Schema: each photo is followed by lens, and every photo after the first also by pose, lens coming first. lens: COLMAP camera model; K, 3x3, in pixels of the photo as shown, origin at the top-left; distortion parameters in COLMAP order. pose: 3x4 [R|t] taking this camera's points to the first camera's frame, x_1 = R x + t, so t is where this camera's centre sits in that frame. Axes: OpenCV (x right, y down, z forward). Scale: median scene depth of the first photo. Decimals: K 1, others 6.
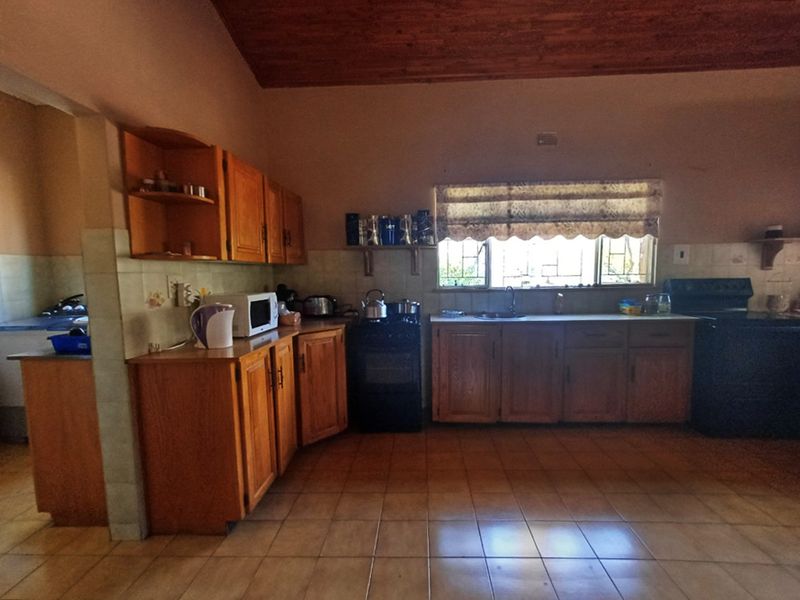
lens RADIAL K [[375.4, 0, 408.2], [0, 375.4, 309.7], [0, 0, 1]] dist [-0.001566, -0.001215]
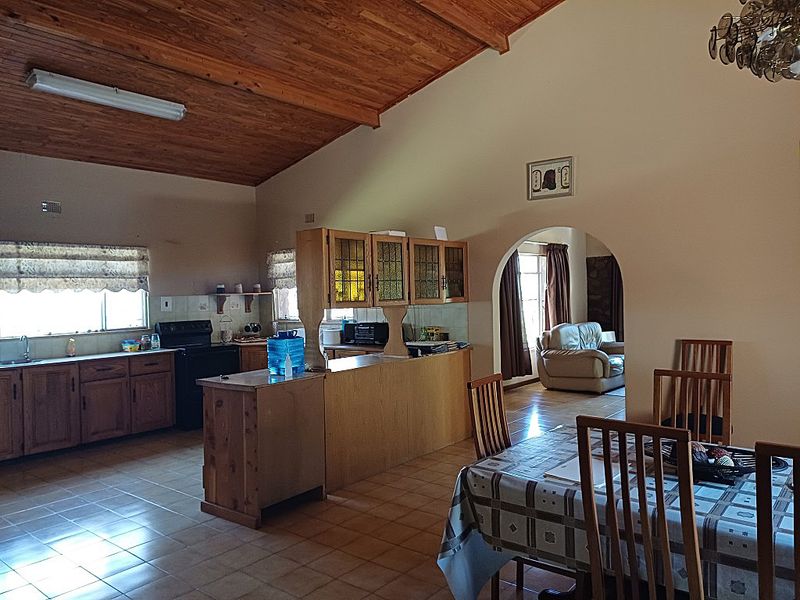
lens RADIAL K [[602.7, 0, 396.7], [0, 602.7, 298.1], [0, 0, 1]] dist [0.033084, -0.010463]
pose [[0.615572, -0.007405, 0.788046, -0.464895], [0.094136, 0.993487, -0.064198, 0.047451], [-0.782438, 0.113702, 0.612260, -0.967616]]
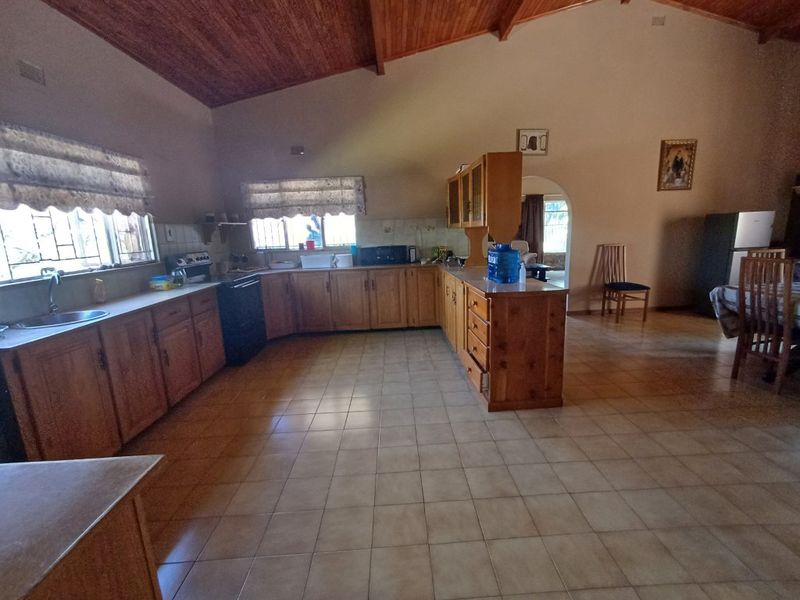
lens RADIAL K [[375.4, 0, 414.2], [0, 375.4, 305.0], [0, 0, 1]] dist [-0.001566, -0.001215]
pose [[-0.092103, -0.180497, 0.979254, -0.494685], [0.132933, 0.972402, 0.191737, -0.053469], [-0.986836, 0.147835, -0.065567, 0.378274]]
